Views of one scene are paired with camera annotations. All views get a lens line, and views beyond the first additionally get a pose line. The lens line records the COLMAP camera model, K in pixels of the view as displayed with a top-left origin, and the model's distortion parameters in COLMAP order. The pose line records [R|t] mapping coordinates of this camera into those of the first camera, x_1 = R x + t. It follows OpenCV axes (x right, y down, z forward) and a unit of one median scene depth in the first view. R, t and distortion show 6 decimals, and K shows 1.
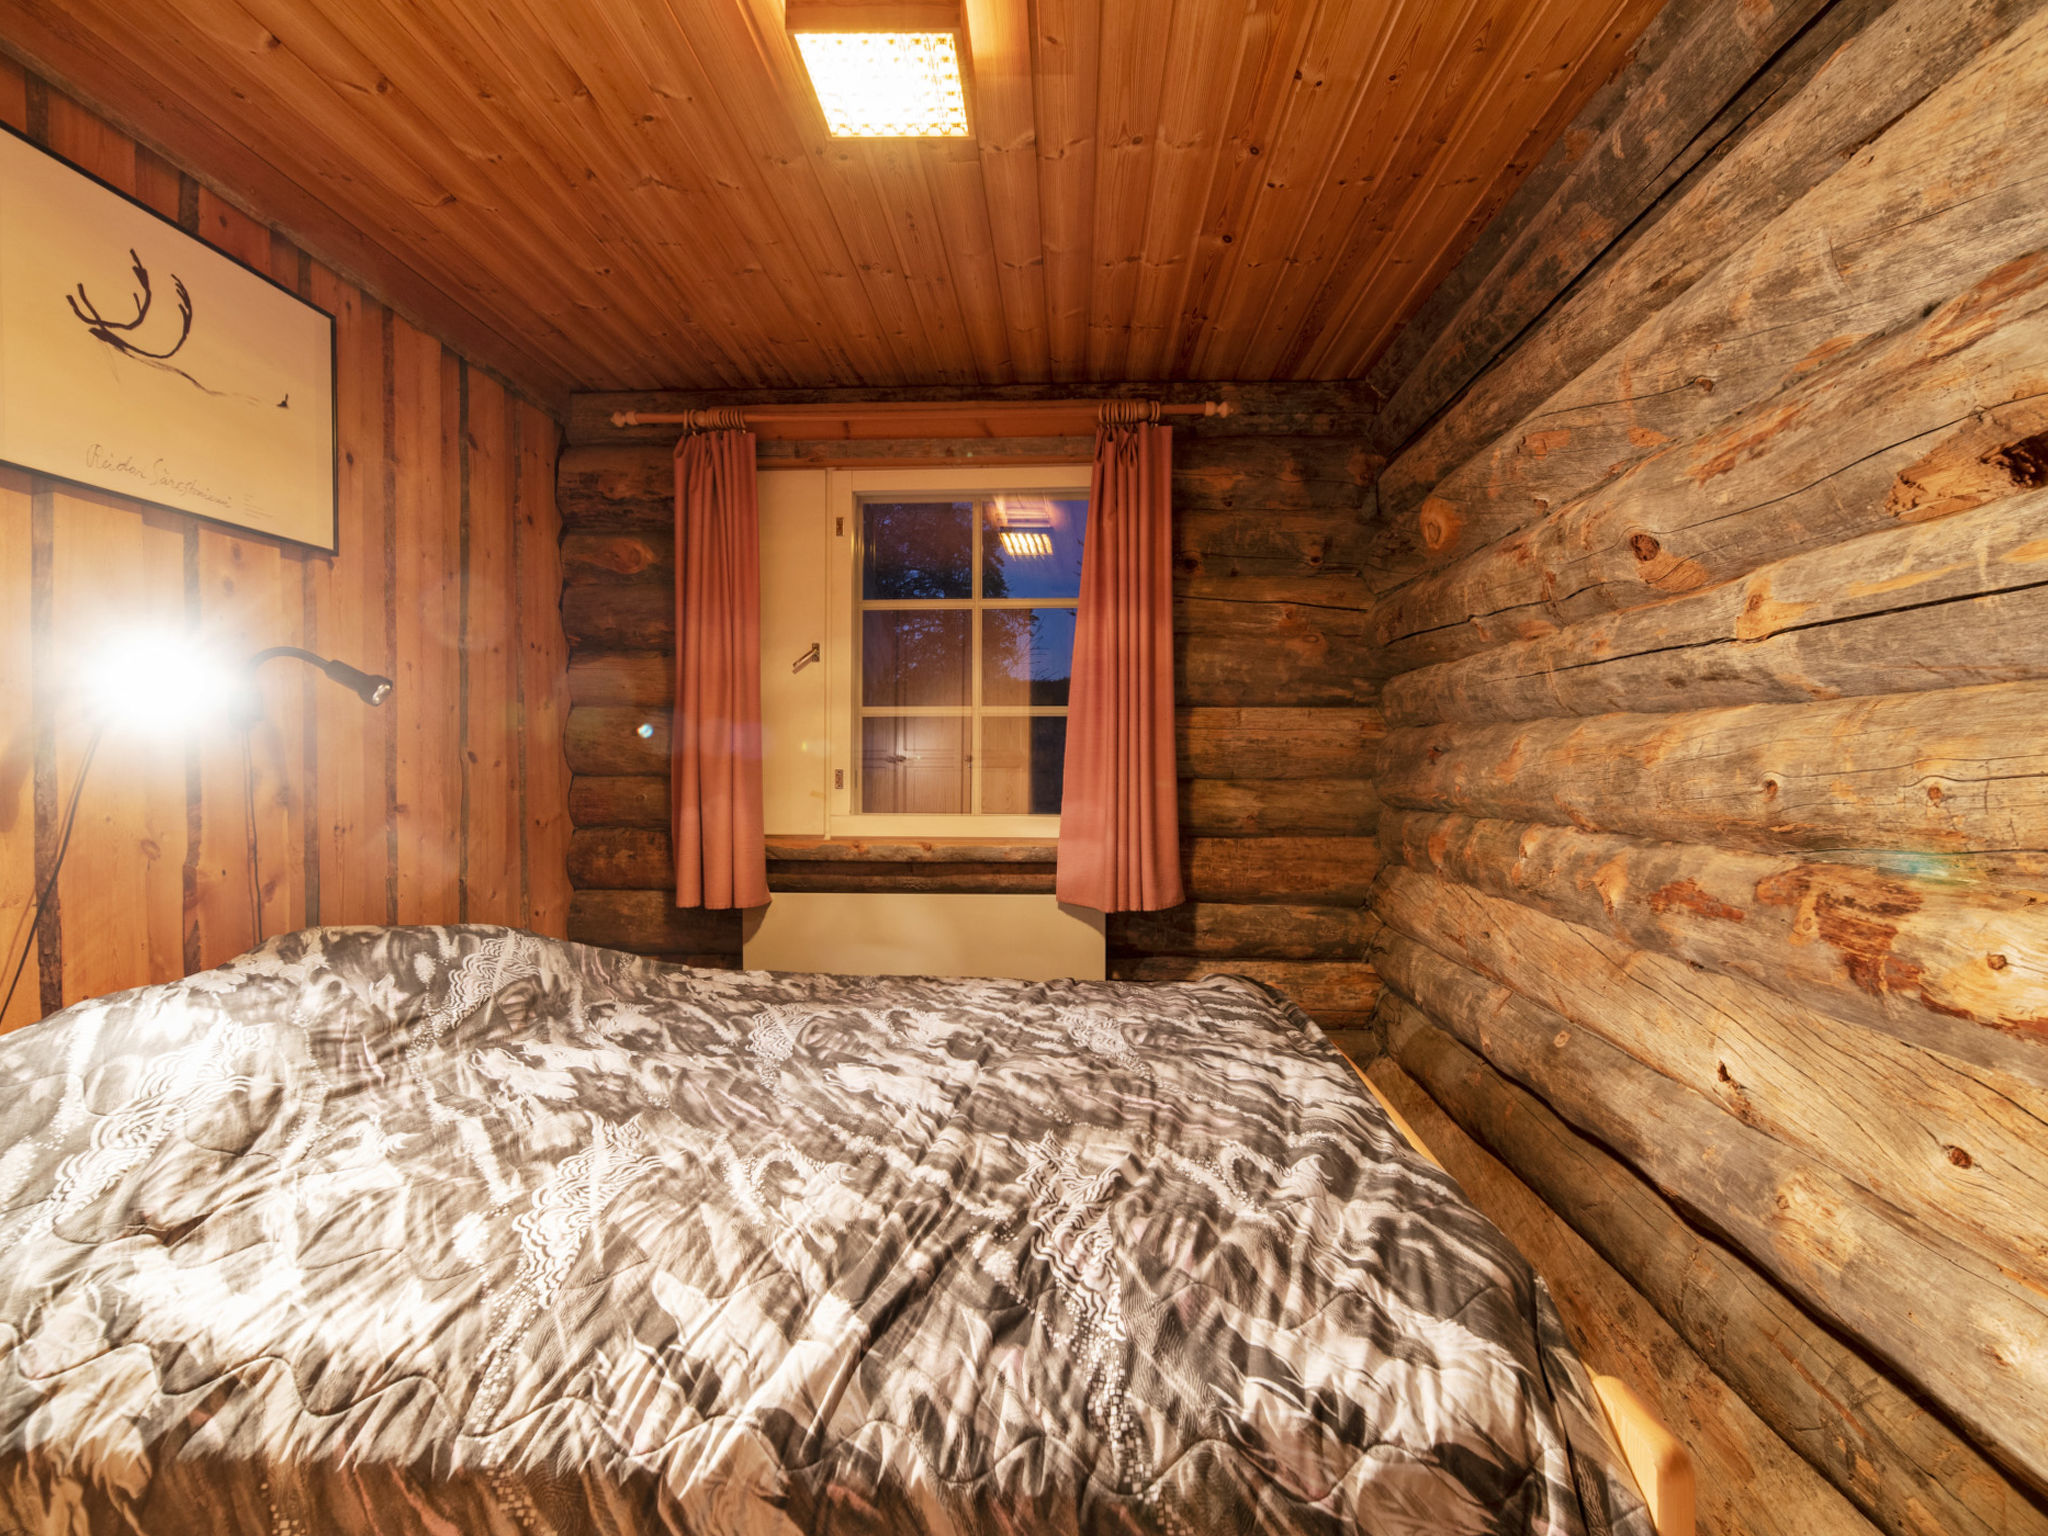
lens RADIAL K [[999.5, 0, 1026.5], [0, 999.5, 762.1], [0, 0, 1]] dist [0.007804, -0.000188]
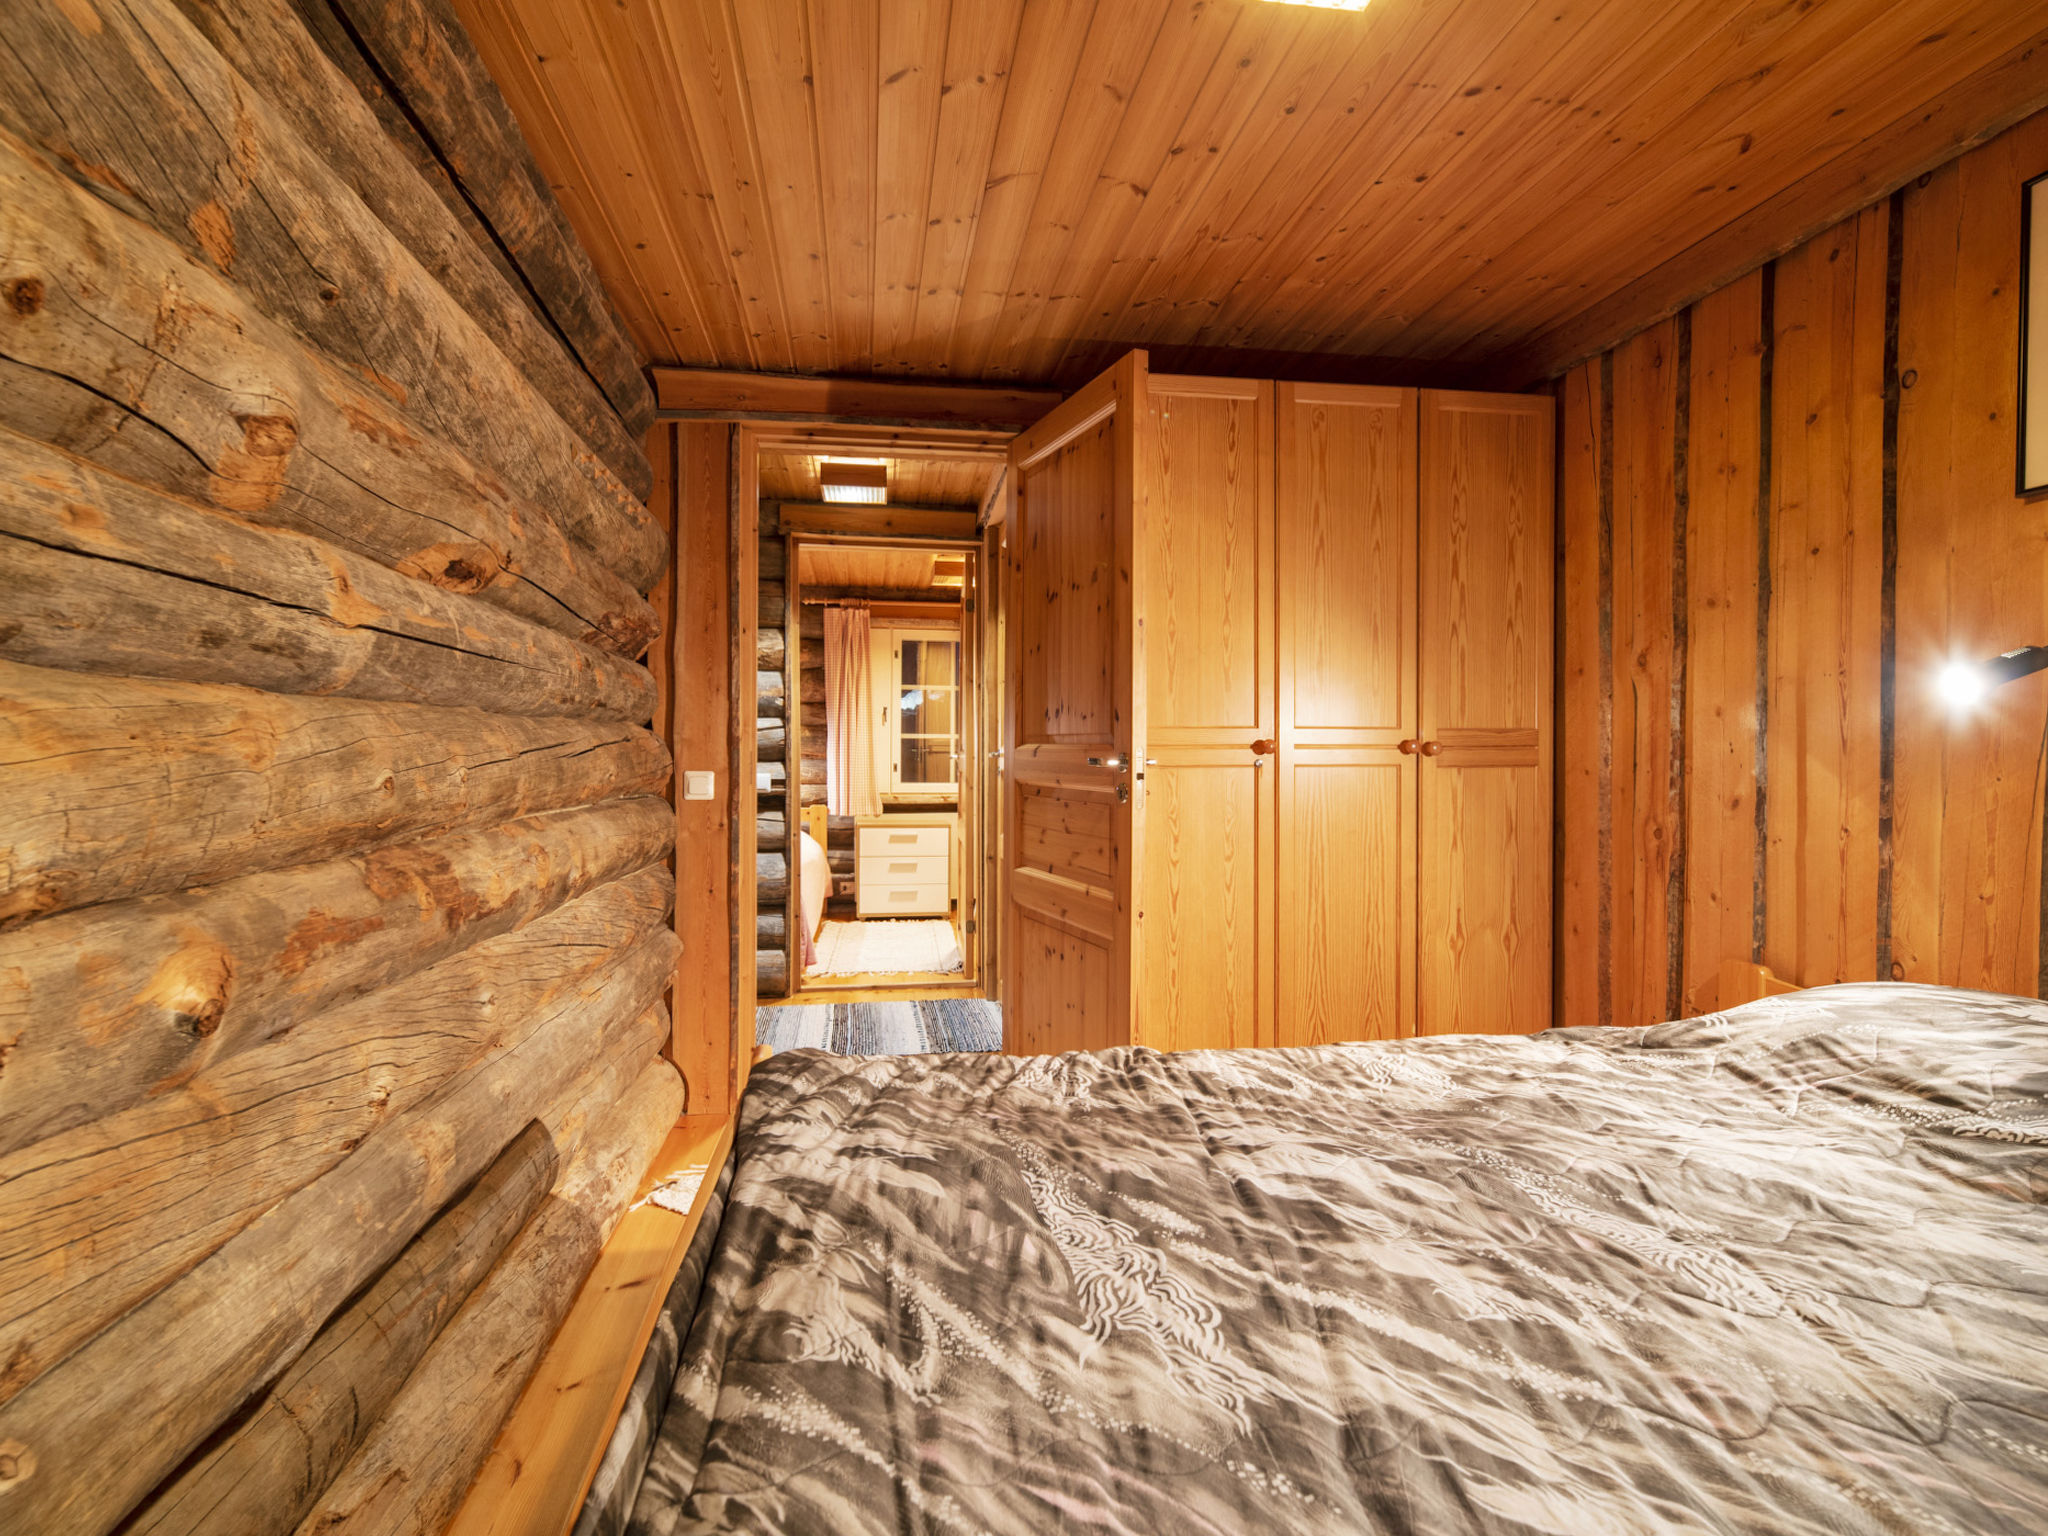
lens RADIAL K [[999.5, 0, 1018.0], [0, 999.5, 766.5], [0, 0, 1]] dist [0.007804, -0.000188]
pose [[-0.980374, -0.001490, -0.197143, 0.281951], [-0.005005, 0.999837, 0.017336, -0.011621], [0.197085, 0.017983, -0.980221, 1.868468]]
